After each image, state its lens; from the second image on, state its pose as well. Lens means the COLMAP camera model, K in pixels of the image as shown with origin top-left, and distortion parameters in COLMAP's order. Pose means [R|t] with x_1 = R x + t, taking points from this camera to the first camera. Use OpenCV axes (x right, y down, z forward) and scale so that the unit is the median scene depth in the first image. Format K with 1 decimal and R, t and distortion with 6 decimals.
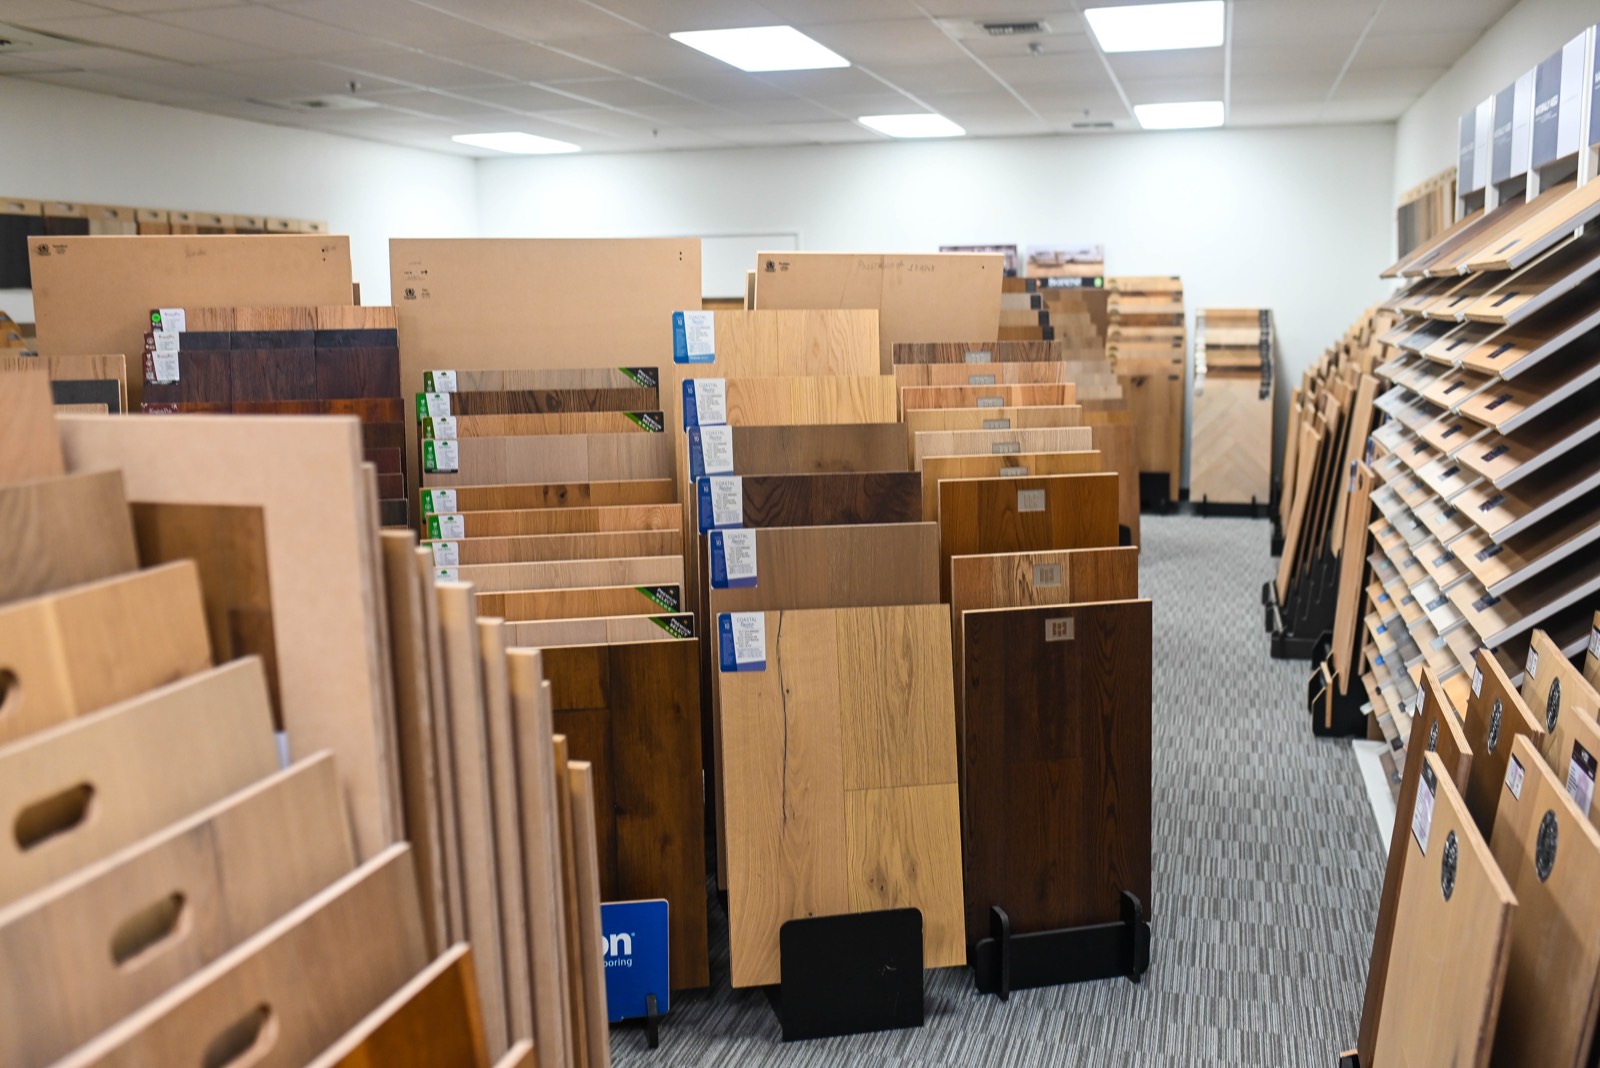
lens RADIAL K [[1569.8, 0, 795.5], [0, 1569.8, 541.0], [0, 0, 1]] dist [-0.033797, -0.001621]
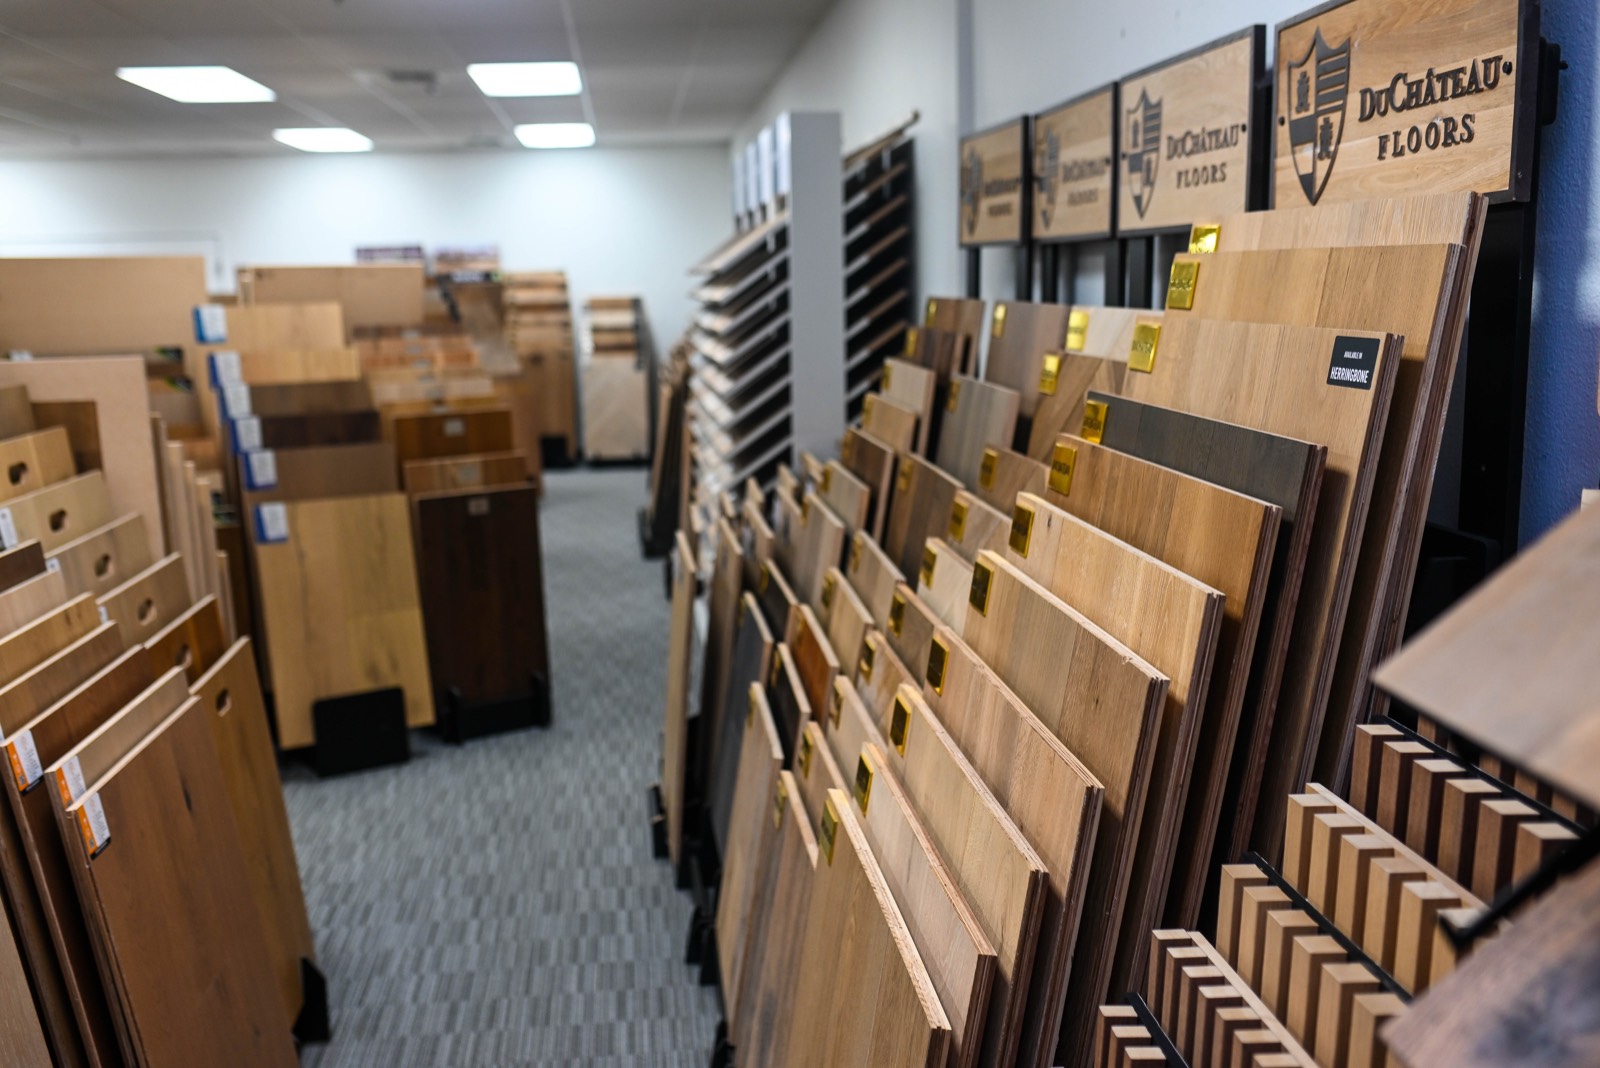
lens RADIAL K [[1569.8, 0, 795.5], [0, 1569.8, 541.0], [0, 0, 1]] dist [-0.033797, -0.001621]
pose [[0.931753, -0.070350, 0.356213, -0.089232], [0.068094, 0.997500, 0.018885, 0.077453], [-0.356651, 0.006659, 0.934214, -0.529952]]
